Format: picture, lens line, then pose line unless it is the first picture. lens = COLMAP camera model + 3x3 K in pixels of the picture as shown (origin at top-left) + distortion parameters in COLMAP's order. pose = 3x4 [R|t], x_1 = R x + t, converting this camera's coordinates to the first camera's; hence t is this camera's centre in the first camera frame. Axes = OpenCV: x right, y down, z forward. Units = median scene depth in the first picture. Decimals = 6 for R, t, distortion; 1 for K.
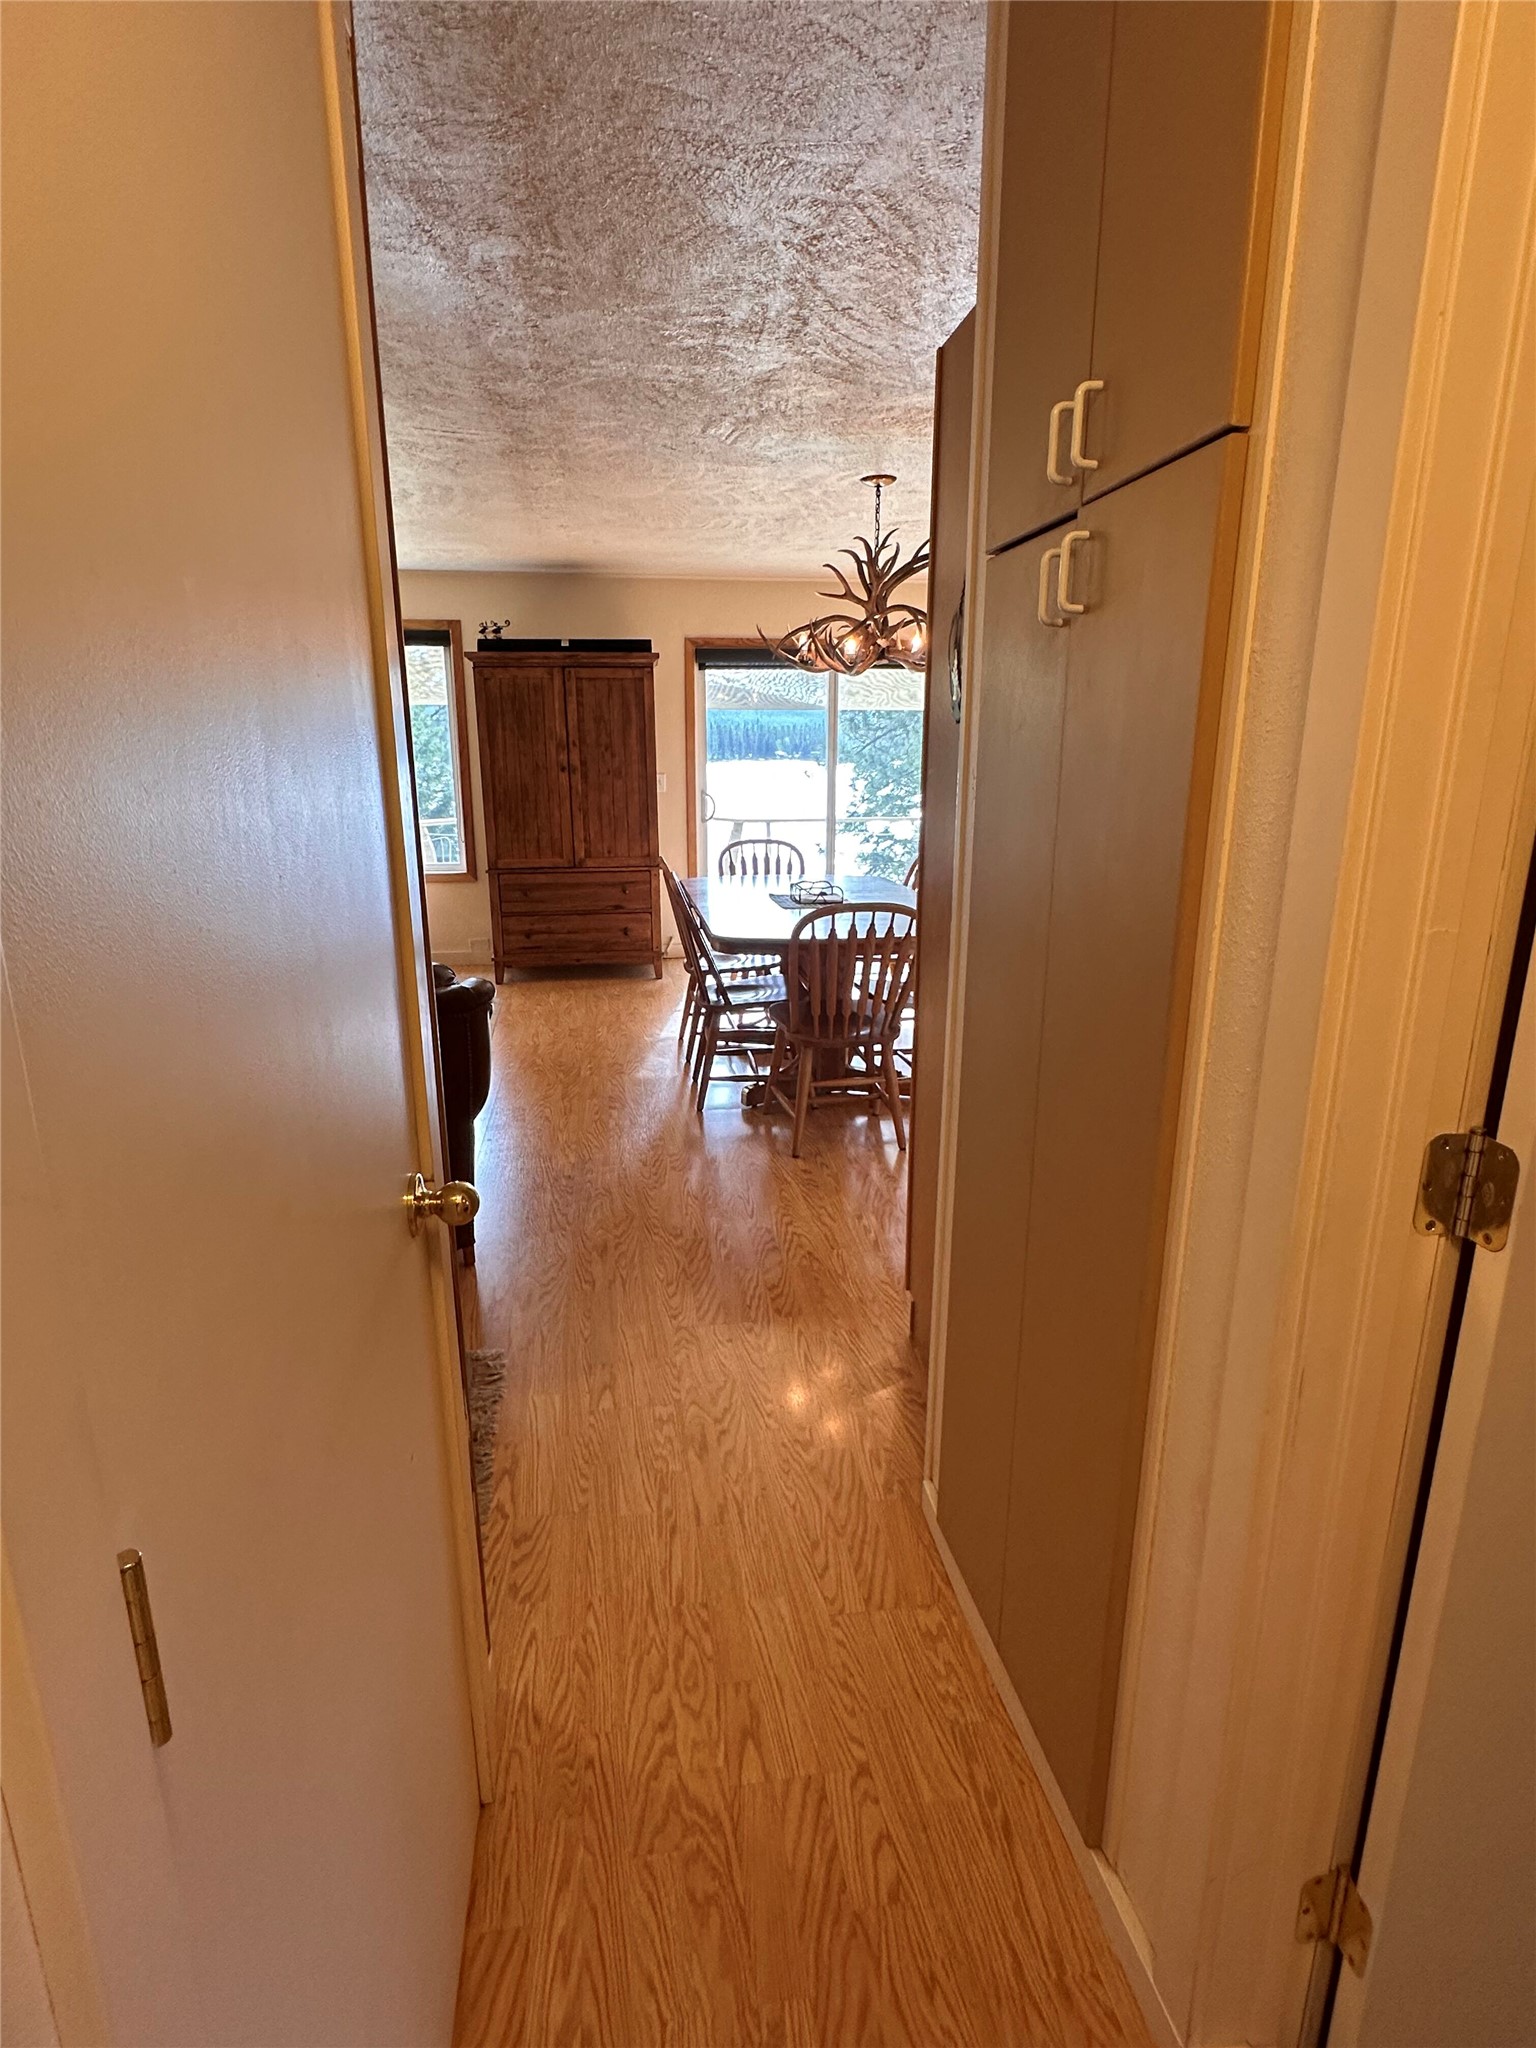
lens RADIAL K [[1046.1, 0, 768.0], [0, 1046.1, 1024.0], [0, 0, 1]] dist [-0.023233, -0.000120]
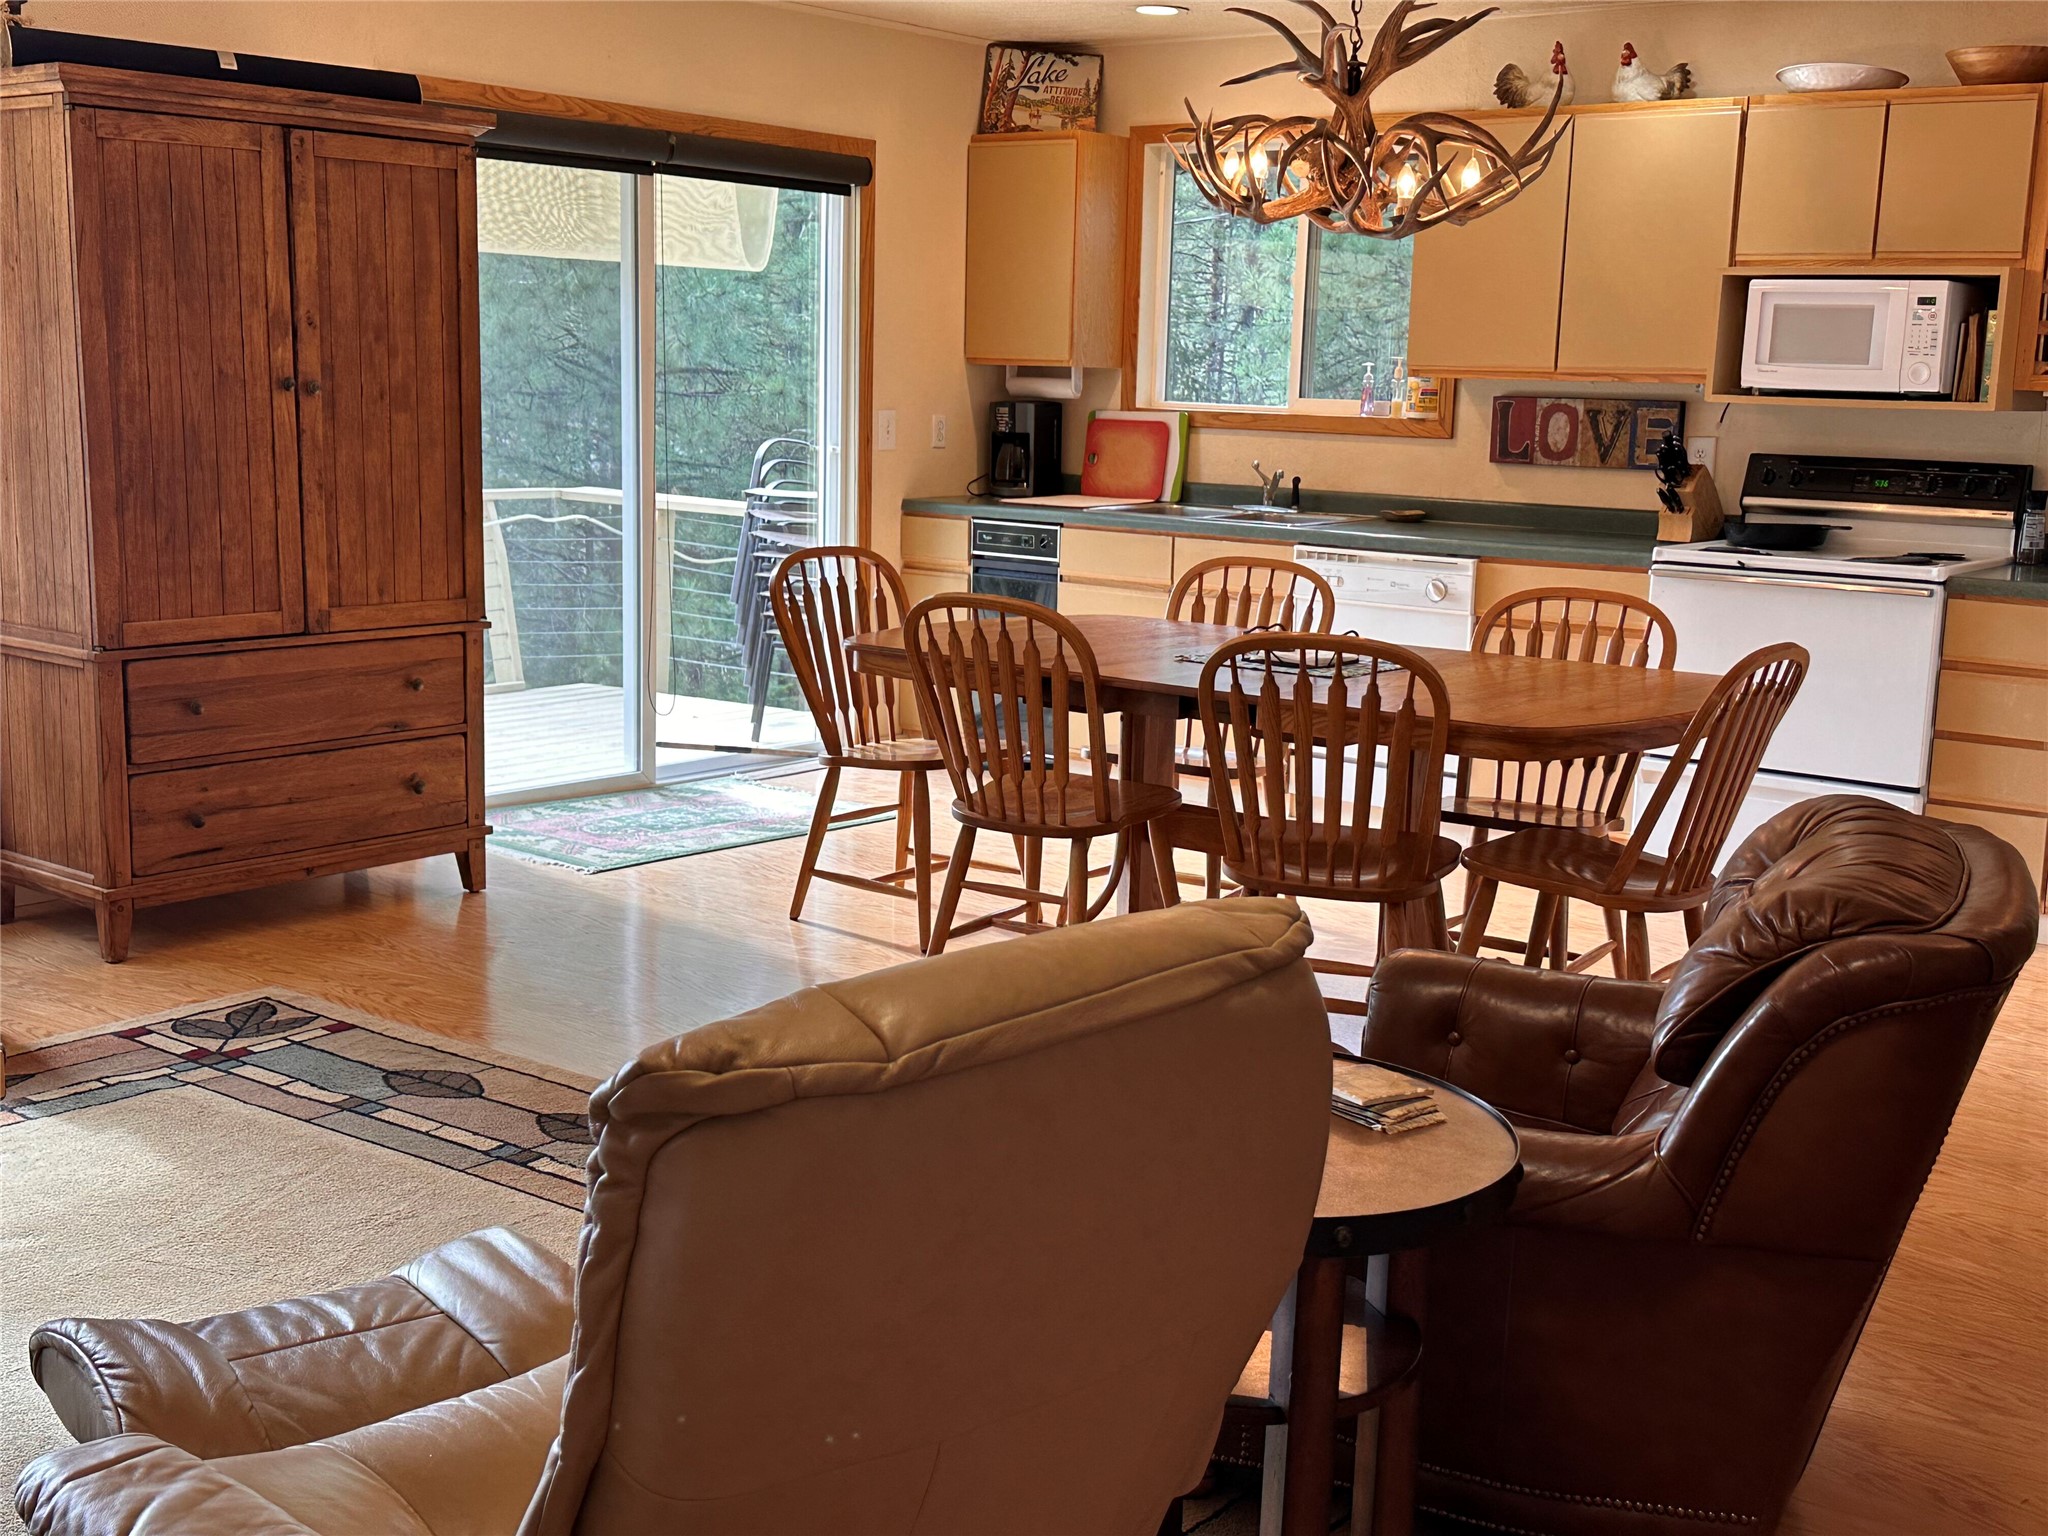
lens RADIAL K [[2357.4, 0, 1024.0], [0, 2357.4, 768.0], [0, 0, 1]] dist [0.166440, -0.431455]
pose [[0.738737, -0.092437, 0.667625, -0.599692], [0.142341, 0.989606, -0.020485, -0.044894], [-0.658792, 0.110163, 0.744216, 0.169858]]
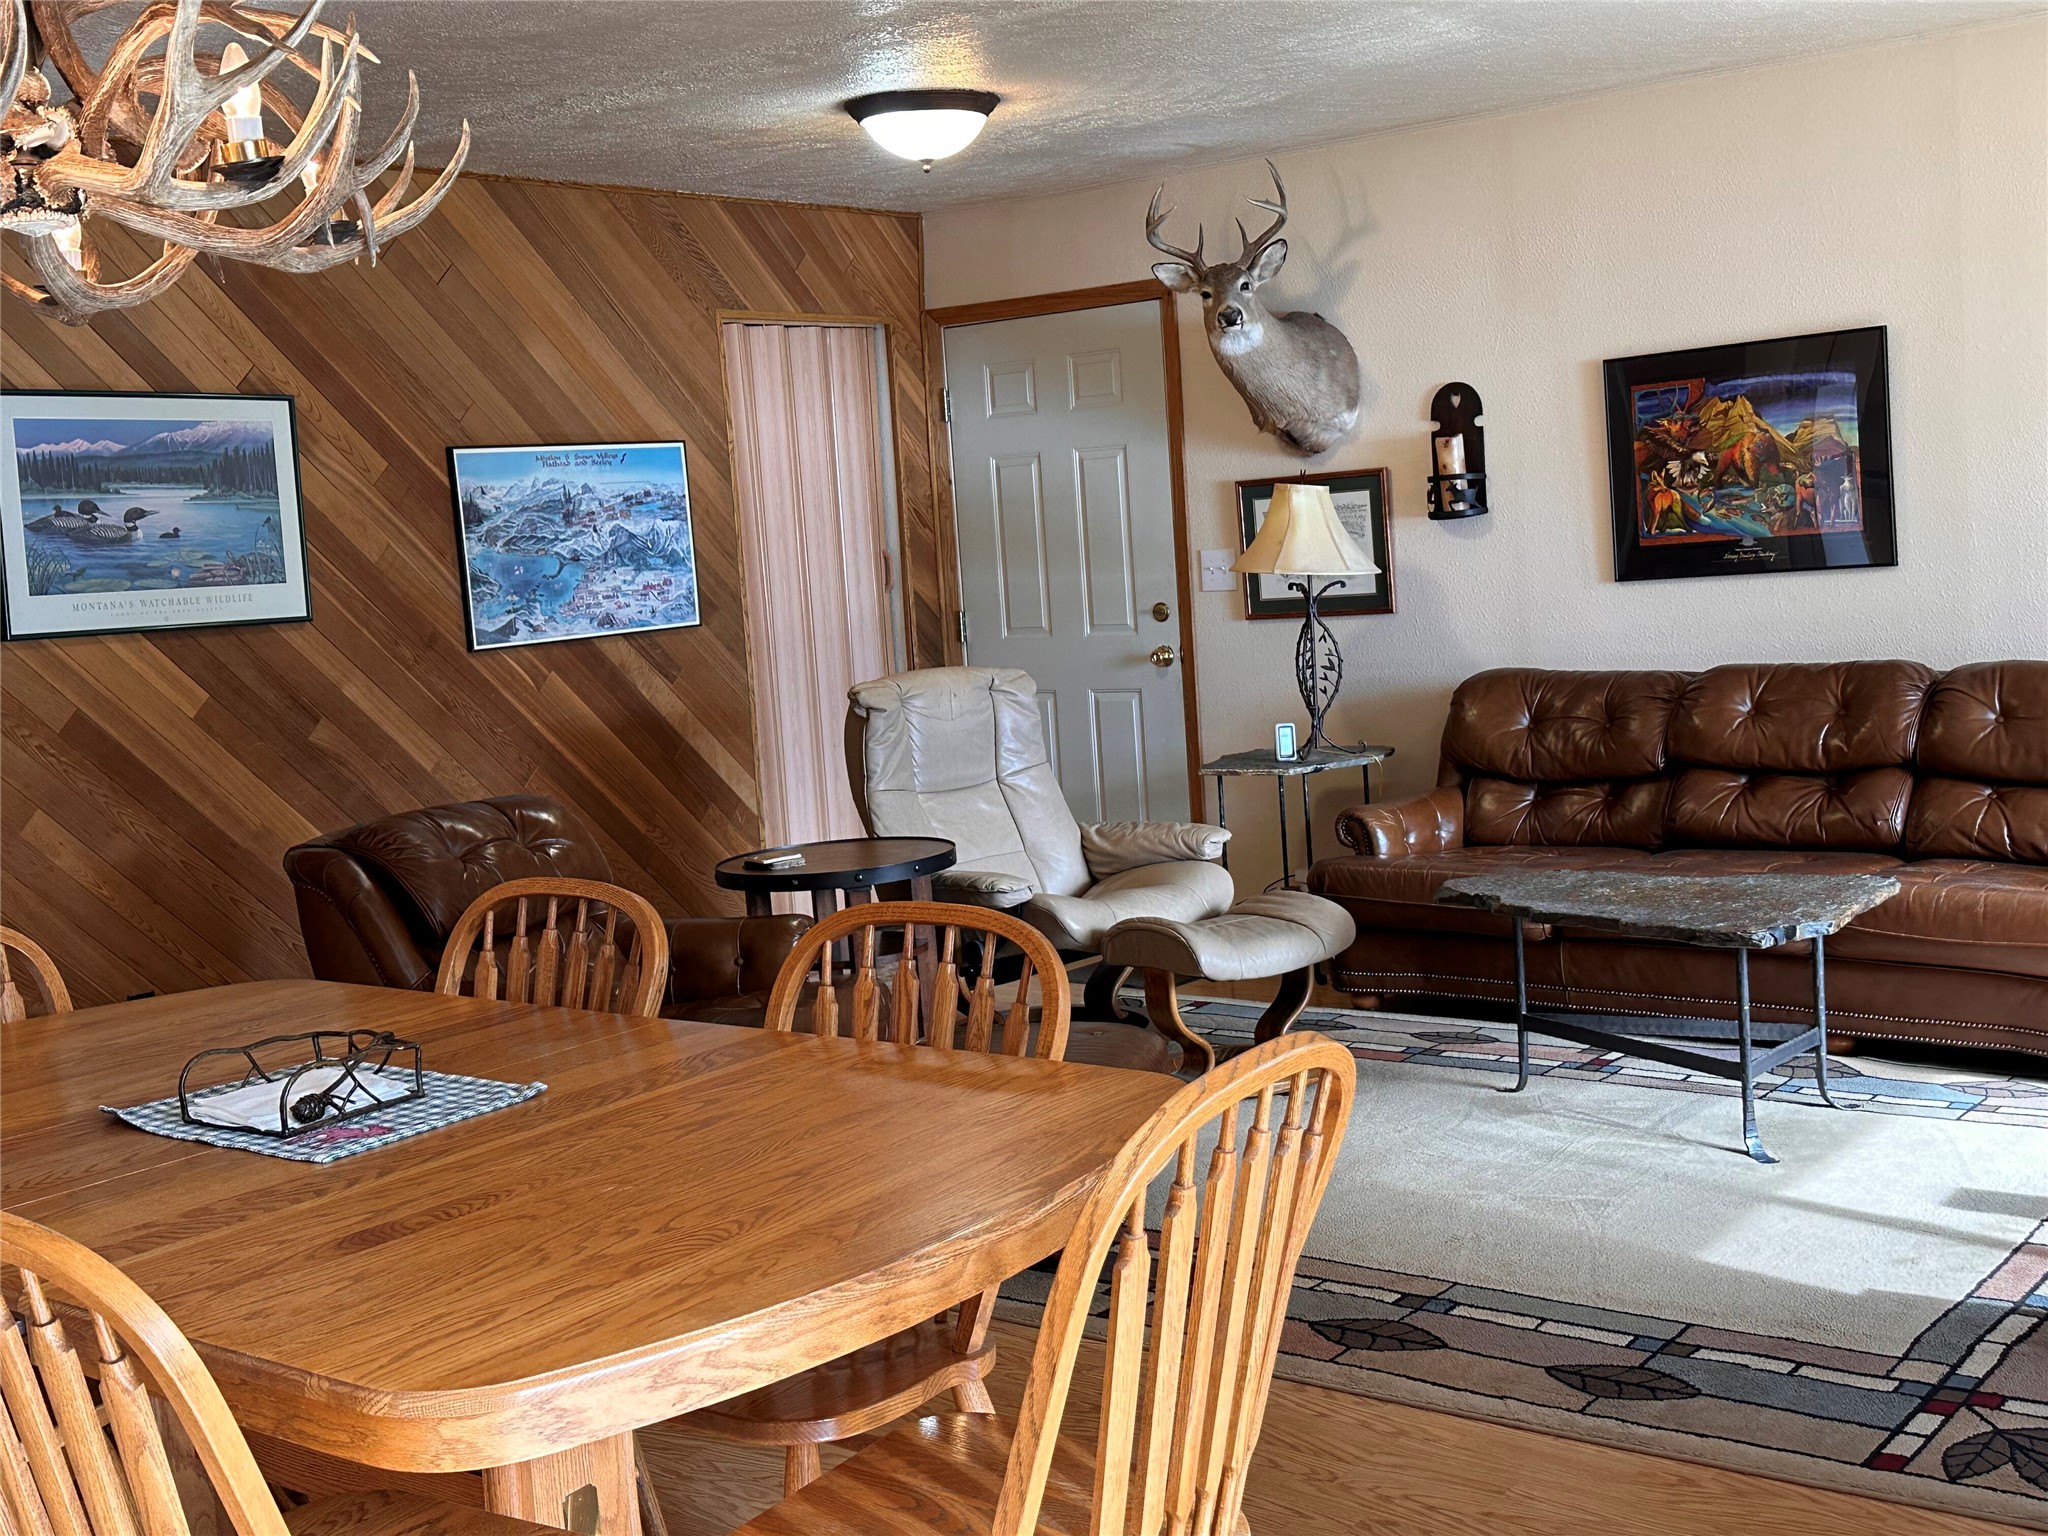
lens RADIAL K [[2357.4, 0, 1024.0], [0, 2357.4, 768.0], [0, 0, 1]] dist [0.166440, -0.431455]
pose [[-0.734920, 0.123155, -0.666877, 0.230232], [-0.104340, 0.951128, 0.290634, -0.293038], [0.670079, 0.283175, -0.686153, 1.103371]]
